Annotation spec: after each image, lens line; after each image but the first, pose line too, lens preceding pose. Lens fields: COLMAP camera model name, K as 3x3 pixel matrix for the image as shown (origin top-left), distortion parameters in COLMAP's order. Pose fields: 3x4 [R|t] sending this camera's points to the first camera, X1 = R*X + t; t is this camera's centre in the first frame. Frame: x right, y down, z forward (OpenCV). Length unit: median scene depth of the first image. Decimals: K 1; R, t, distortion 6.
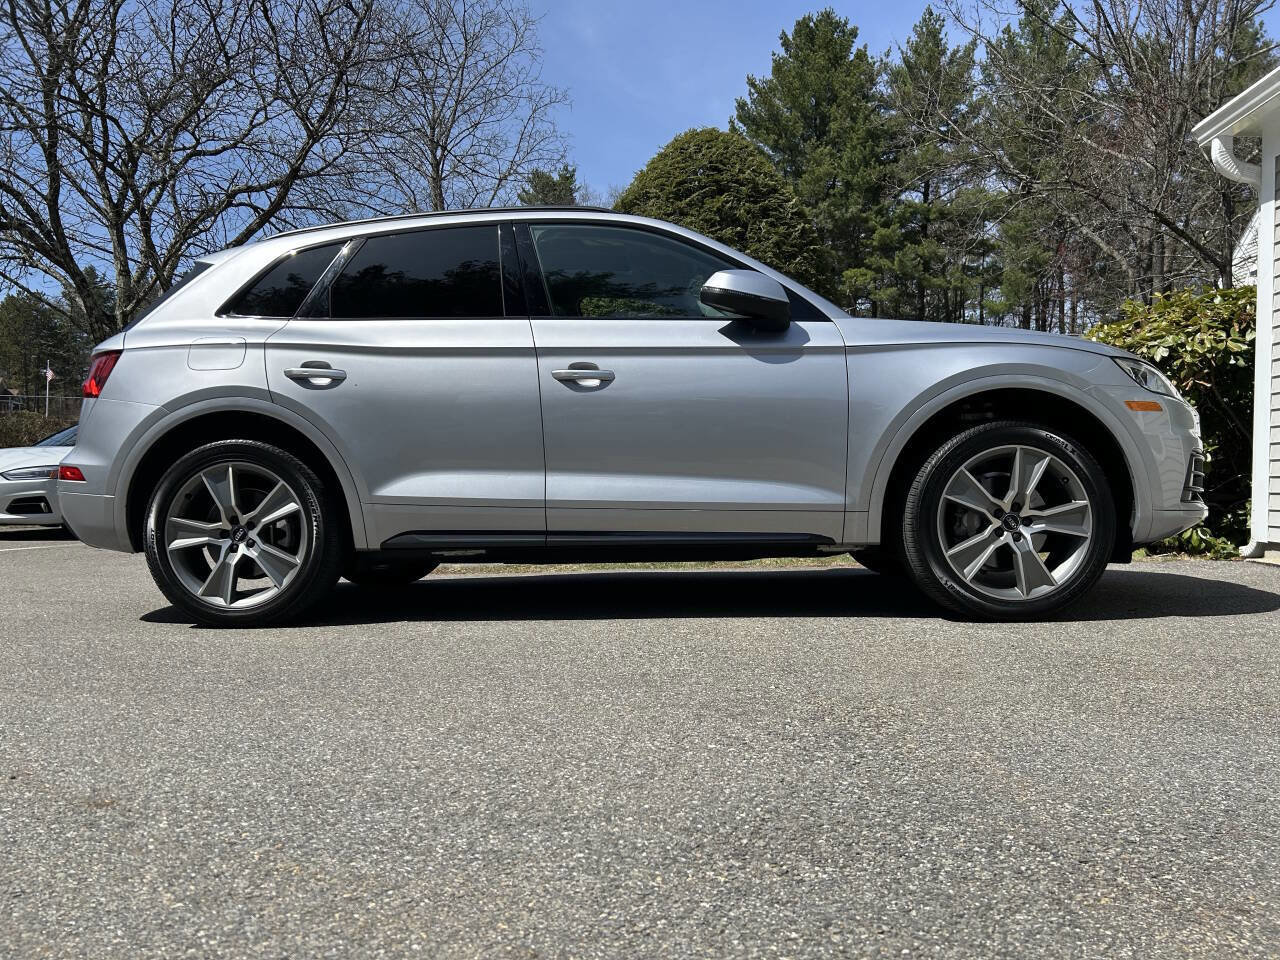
lens RADIAL K [[961.5, 0, 638.8], [0, 961.5, 474.0], [0, 0, 1]] dist [0.040152, -0.039989]
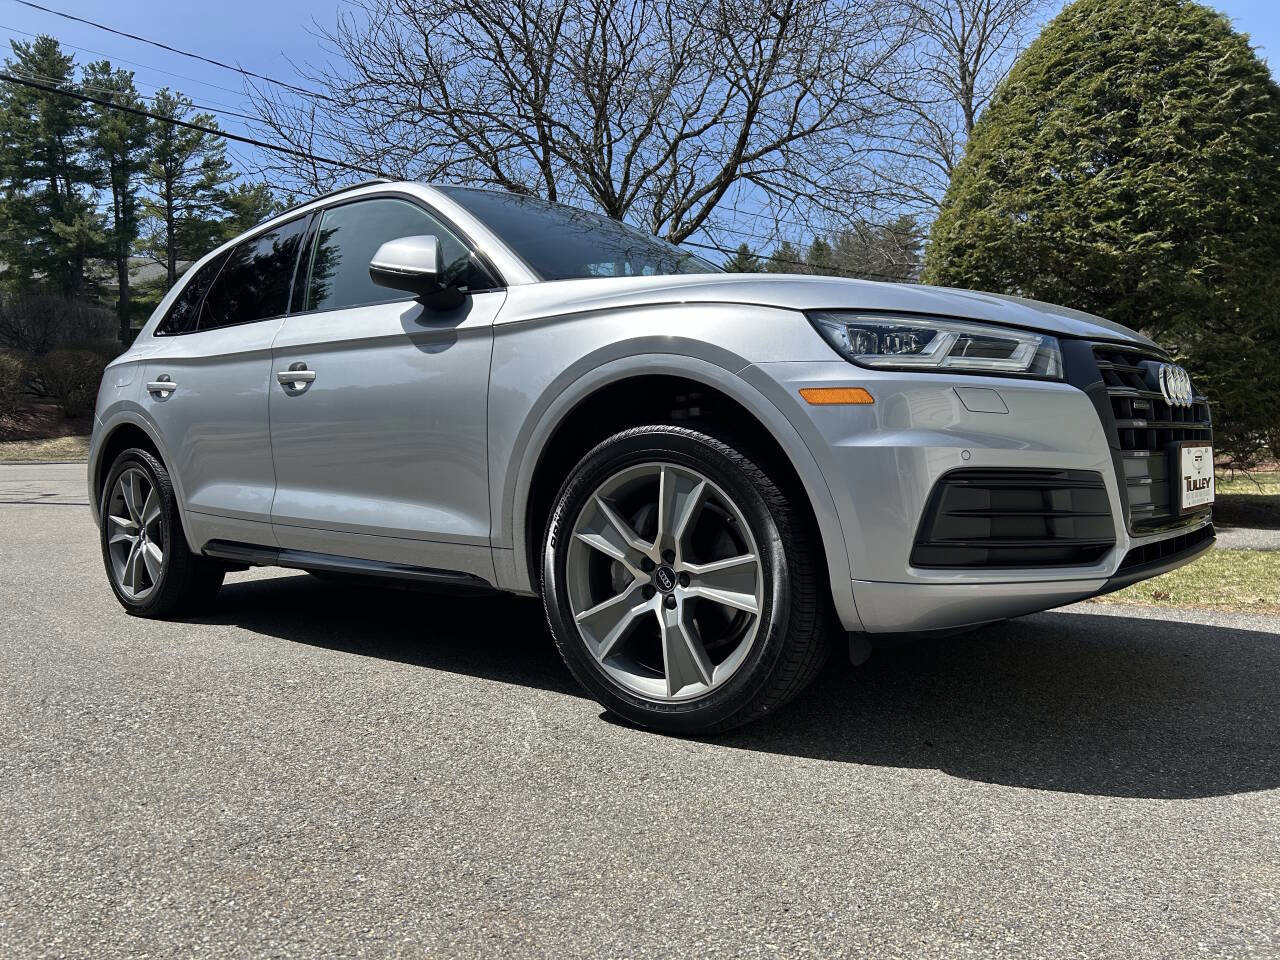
lens RADIAL K [[962.9, 0, 640.0], [0, 962.9, 480.0], [0, 0, 1]] dist [0.045549, -0.045473]
pose [[0.801254, 0.019363, -0.598011, 0.713395], [0.016373, 0.998392, 0.054264, -0.049402], [0.598100, -0.053271, 0.799649, 0.443239]]
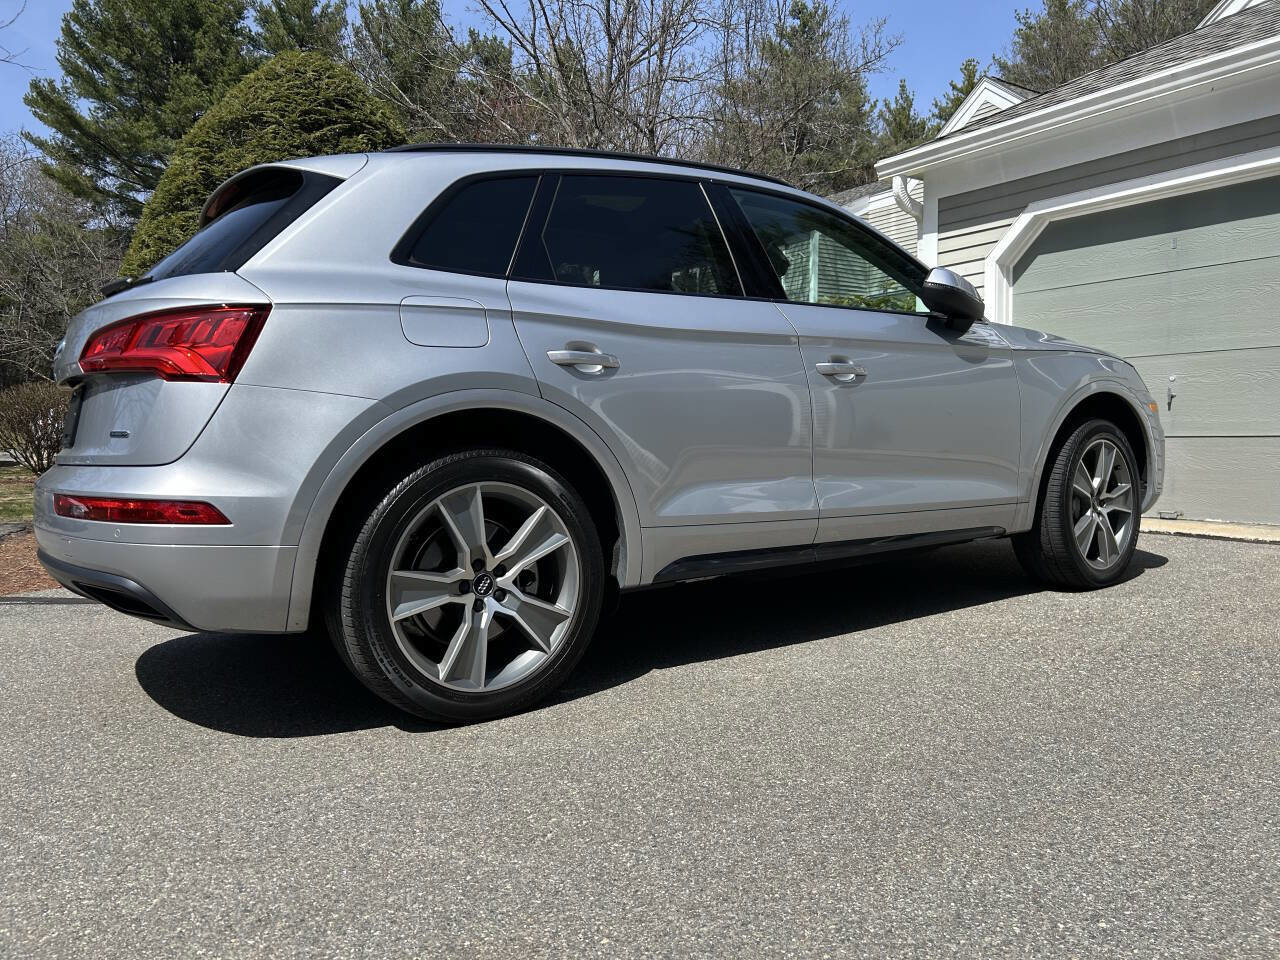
lens RADIAL K [[944.1, 0, 628.7], [0, 944.1, 480.2], [0, 0, 1]] dist [0.039773, -0.034291]
pose [[0.792905, -0.044061, 0.607750, -0.735736], [0.012349, 0.998339, 0.056267, -0.049650], [-0.609220, -0.037110, 0.792132, 0.391154]]
